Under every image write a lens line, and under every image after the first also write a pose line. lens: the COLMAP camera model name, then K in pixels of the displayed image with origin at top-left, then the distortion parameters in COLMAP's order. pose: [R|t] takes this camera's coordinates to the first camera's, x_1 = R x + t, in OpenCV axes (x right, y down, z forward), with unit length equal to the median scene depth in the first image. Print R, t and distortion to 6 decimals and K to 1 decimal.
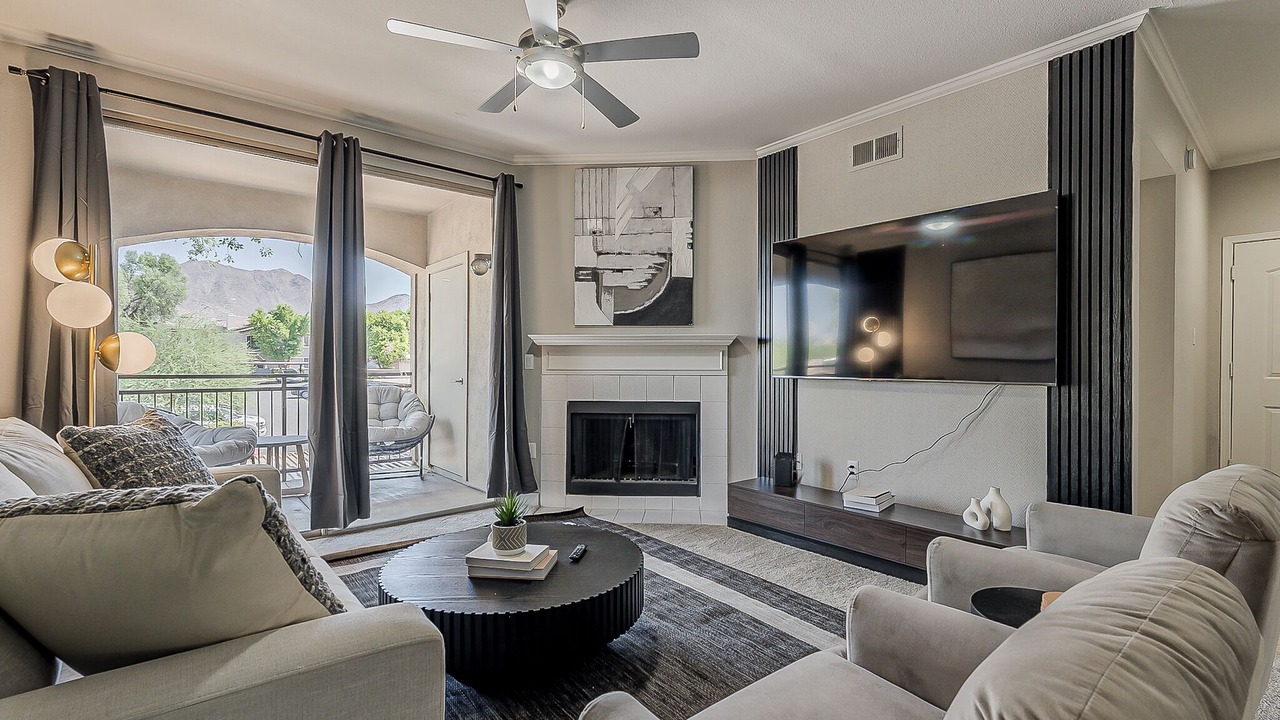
lens RADIAL K [[564.9, 0, 636.9], [0, 564.9, 364.8], [0, 0, 1]] dist [-0.005208, 0.001164]
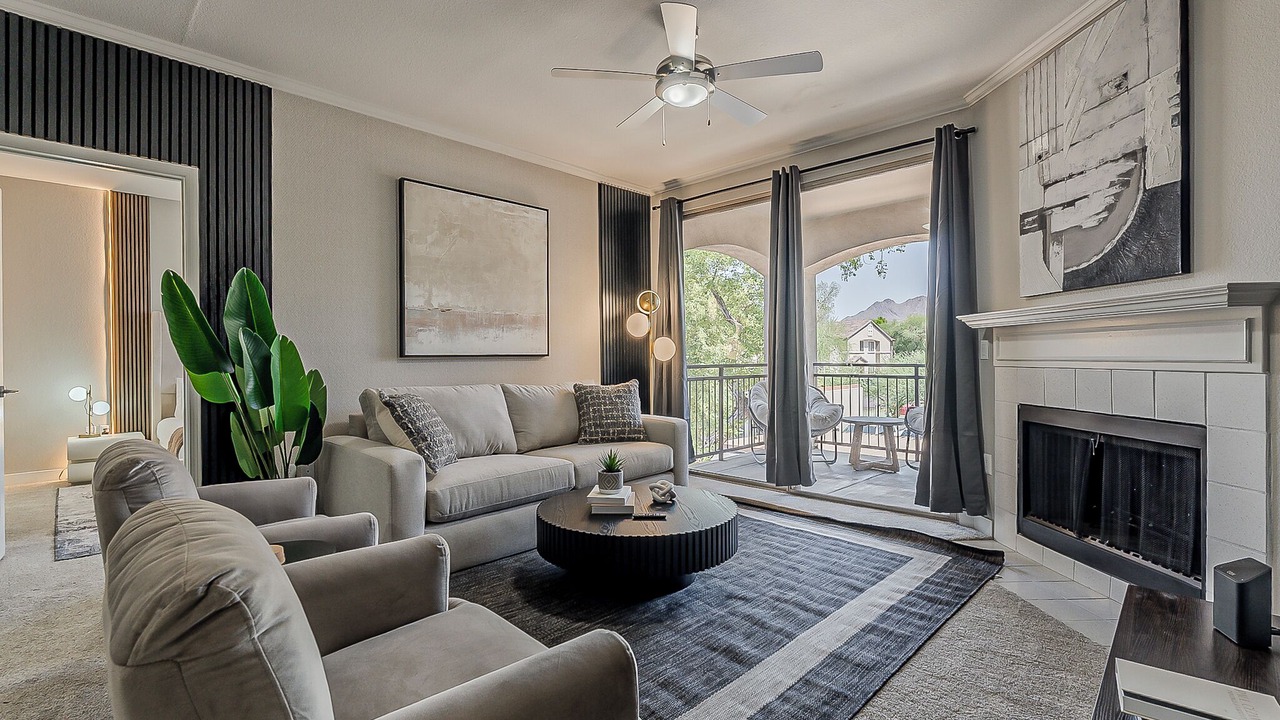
lens RADIAL K [[564.9, 0, 635.3], [0, 564.9, 357.5], [0, 0, 1]] dist [-0.005208, 0.001164]
pose [[0.102627, -0.001868, -0.994718, 0.550673], [0.002600, 0.999995, -0.001609, 0.005811], [0.994717, -0.002421, 0.102631, 0.452584]]
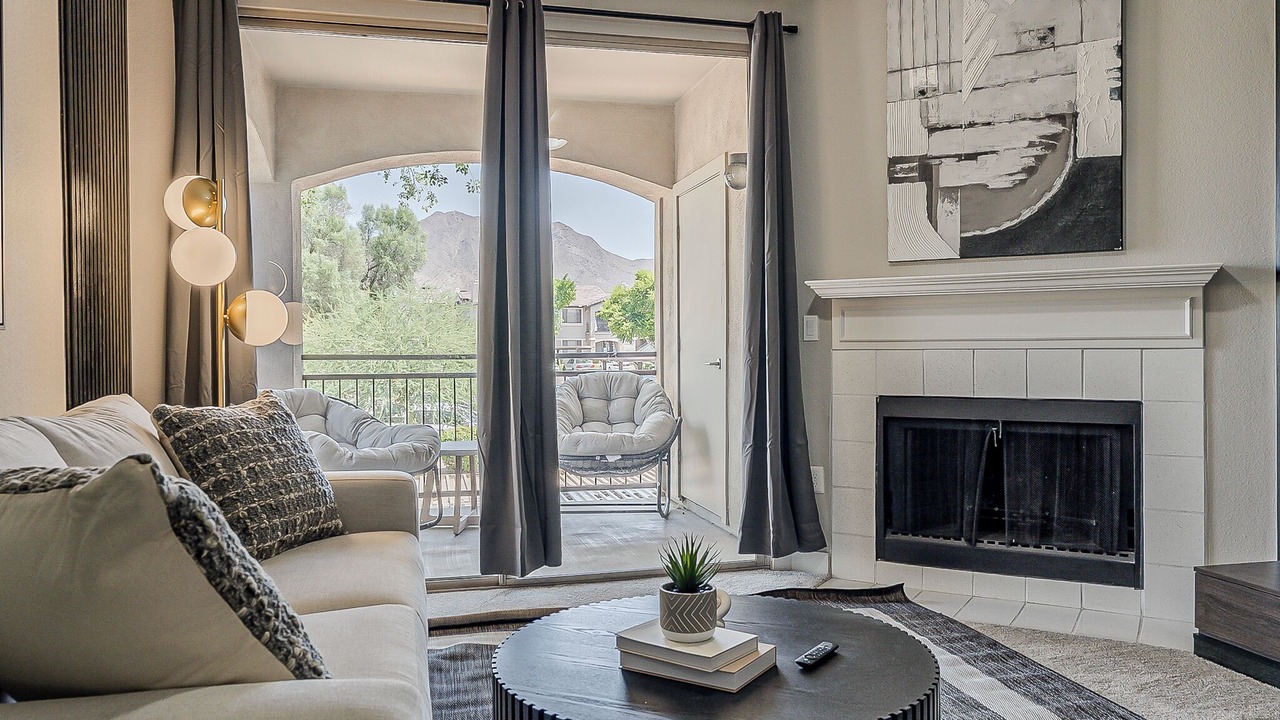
lens RADIAL K [[930.7, 0, 634.4], [0, 930.7, 351.0], [0, 0, 1]] dist [-0.000464, 0.002441]
pose [[0.895555, -0.006121, -0.444909, 0.076636], [0.007517, 0.999971, 0.001374, 0.016606], [0.444888, -0.004575, 0.895575, 0.055259]]
